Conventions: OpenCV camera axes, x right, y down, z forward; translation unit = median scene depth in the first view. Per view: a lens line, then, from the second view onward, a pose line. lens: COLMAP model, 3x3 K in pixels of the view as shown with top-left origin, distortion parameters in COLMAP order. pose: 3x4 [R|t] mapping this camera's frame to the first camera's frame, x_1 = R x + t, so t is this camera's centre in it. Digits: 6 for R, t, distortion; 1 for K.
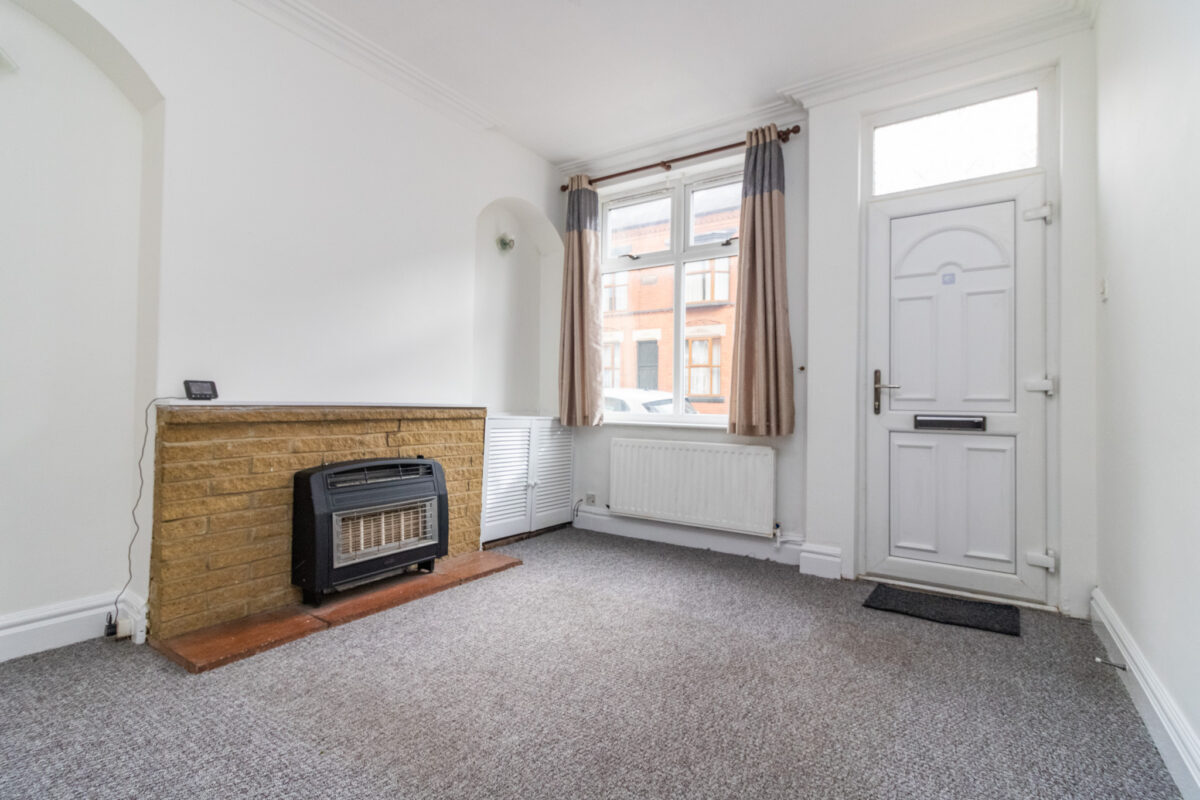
lens RADIAL K [[554.3, 0, 600.0], [0, 554.3, 400.0], [0, 0, 1]] dist [0.001557, 0.000329]
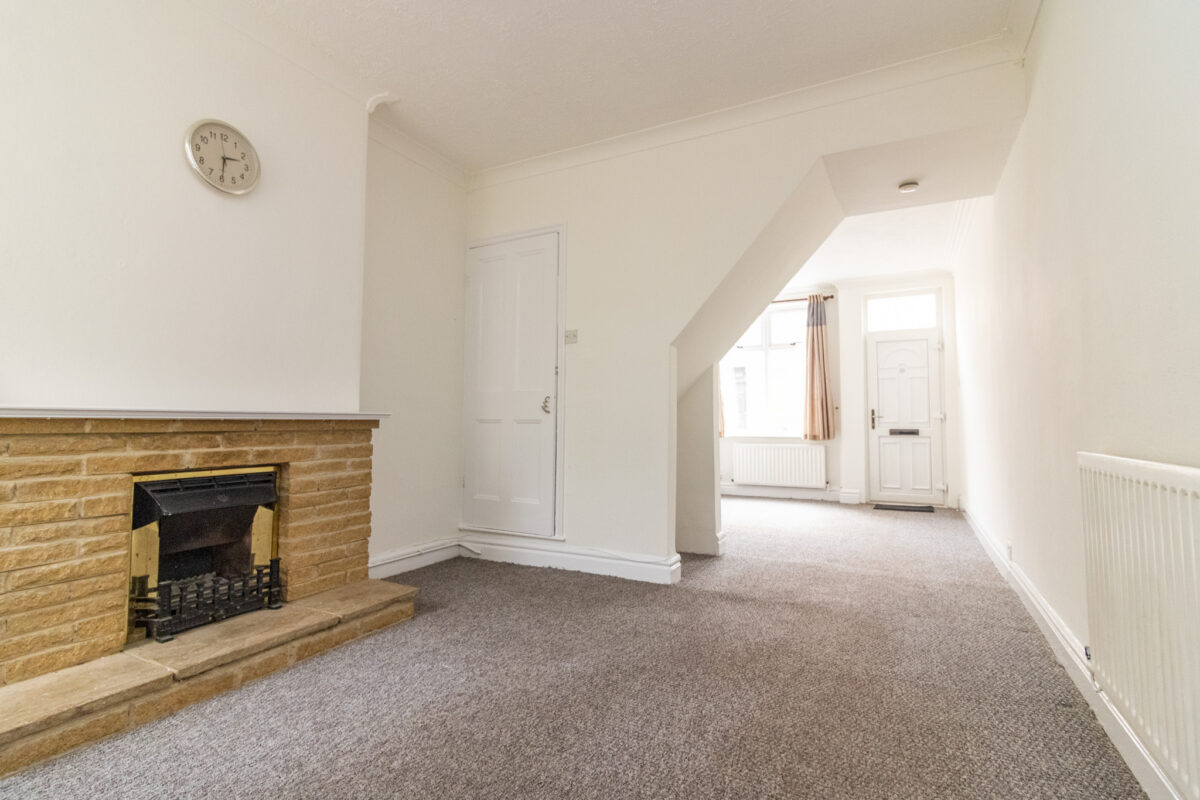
lens RADIAL K [[582.3, 0, 603.5], [0, 582.3, 397.9], [0, 0, 1]] dist [0.008772, -0.000506]
pose [[0.993398, -0.006654, 0.114529, -0.922107], [0.010816, 0.999302, -0.035755, -0.030107], [-0.114211, 0.036757, 0.992776, -1.320959]]
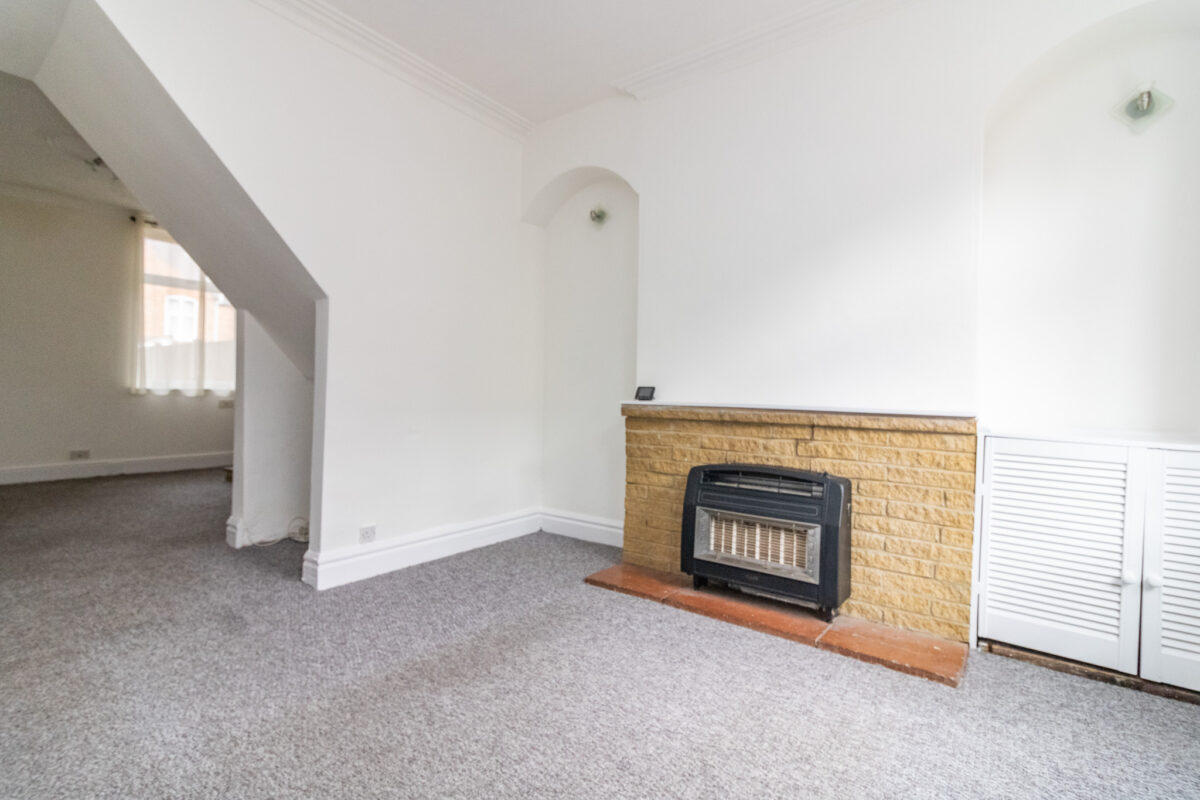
lens RADIAL K [[554.3, 0, 600.0], [0, 554.3, 400.0], [0, 0, 1]] dist [0.001557, 0.000329]
pose [[-0.036179, -0.002568, -0.999342, 0.531562], [-0.016046, 0.999869, -0.001988, 0.002669], [0.999216, 0.015964, -0.036216, 0.752467]]
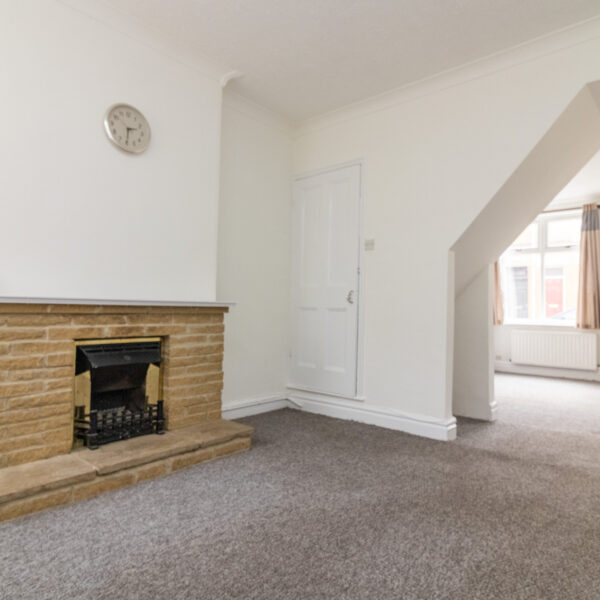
lens RADIAL K [[443.7, 0, 300.0], [0, 443.7, 300.0], [0, 0, 1]] dist [0.005859, 0.002648]
pose [[0.992357, 0.000498, -0.123403, -0.882783], [-0.002658, 0.999846, -0.017336, -0.030912], [0.123375, 0.017531, 0.992205, -1.323090]]
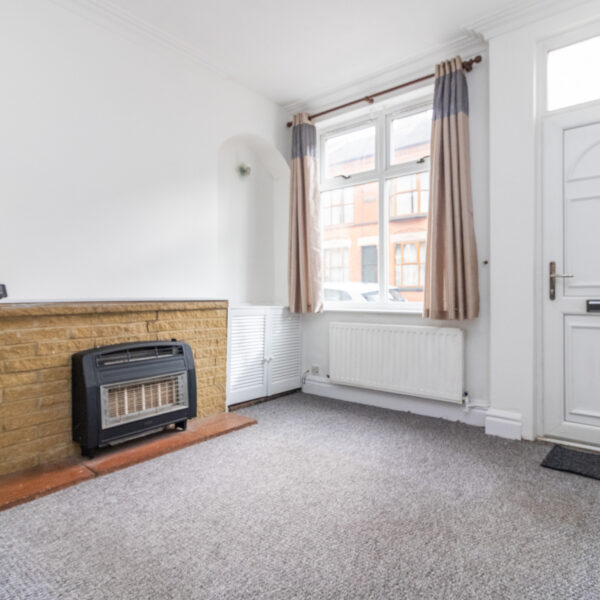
lens RADIAL K [[409.9, 0, 297.9], [0, 409.9, 299.6], [0, 0, 1]] dist [0.004834, -0.001771]
pose [[0.995316, -0.018252, -0.094933, 0.053904], [0.020085, 0.999629, 0.018395, -0.001575], [0.094562, -0.020216, 0.995314, 0.099456]]
